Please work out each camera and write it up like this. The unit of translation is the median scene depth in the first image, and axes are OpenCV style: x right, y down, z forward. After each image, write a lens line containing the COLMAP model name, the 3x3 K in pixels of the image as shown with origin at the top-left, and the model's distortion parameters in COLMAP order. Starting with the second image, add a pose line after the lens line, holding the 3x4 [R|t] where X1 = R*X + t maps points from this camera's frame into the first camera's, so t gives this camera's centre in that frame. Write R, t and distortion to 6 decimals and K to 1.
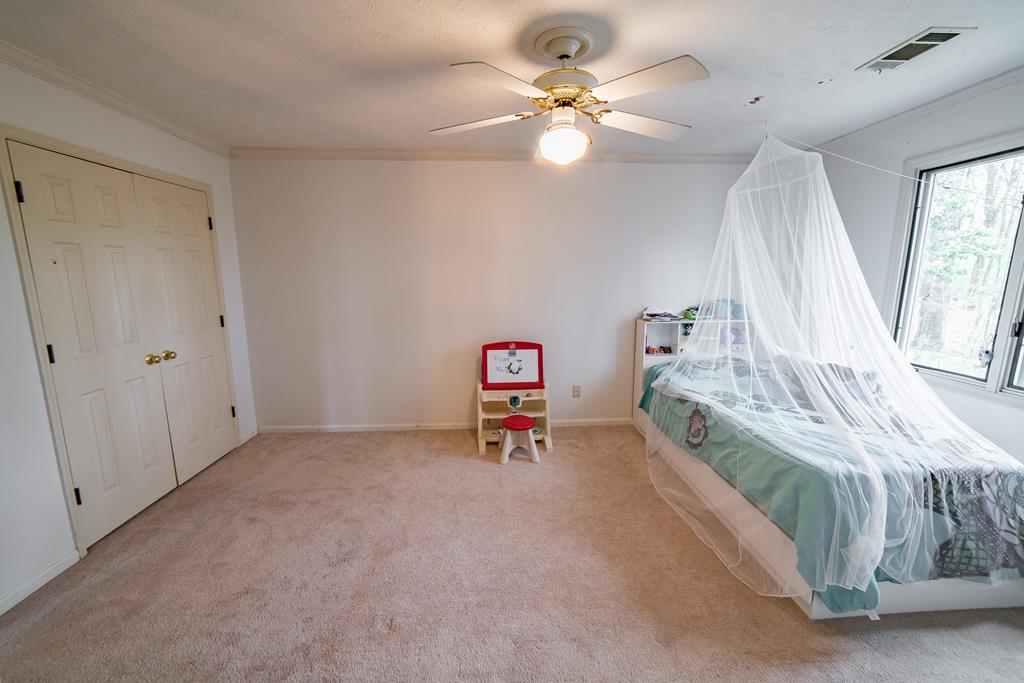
lens RADIAL K [[396.4, 0, 509.3], [0, 396.4, 337.1], [0, 0, 1]] dist [-0.002754, 0.000403]
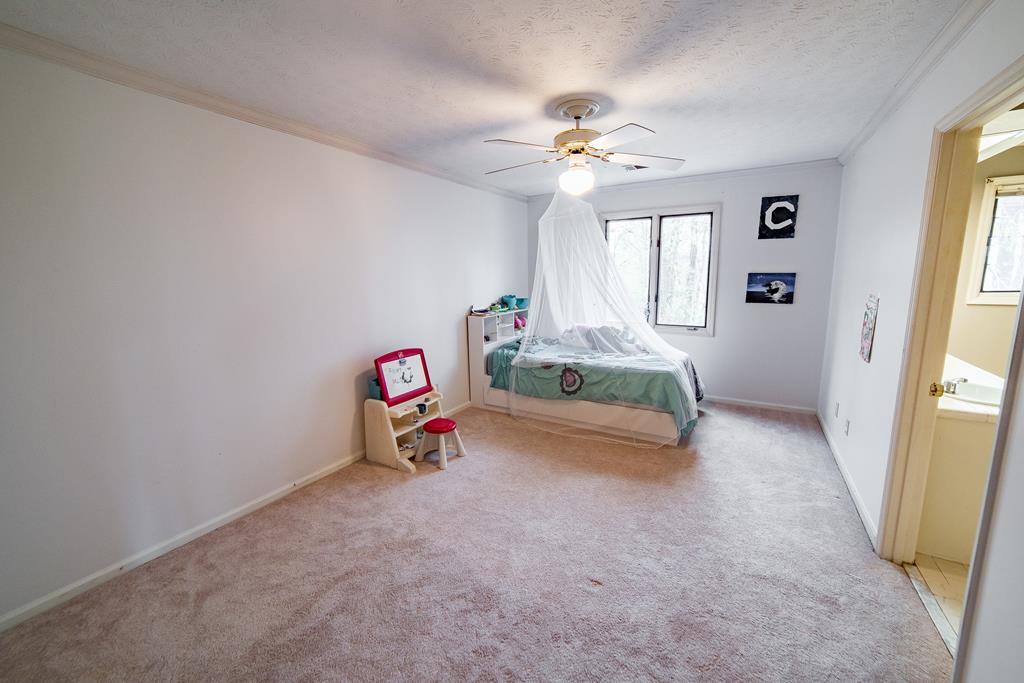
lens RADIAL K [[396.4, 0, 511.3], [0, 396.4, 337.6], [0, 0, 1]] dist [-0.002754, 0.000403]
pose [[0.556594, -0.132047, 0.820224, -0.623506], [0.147583, 0.987300, 0.058796, -0.034963], [-0.817571, 0.088326, 0.569013, 0.239796]]
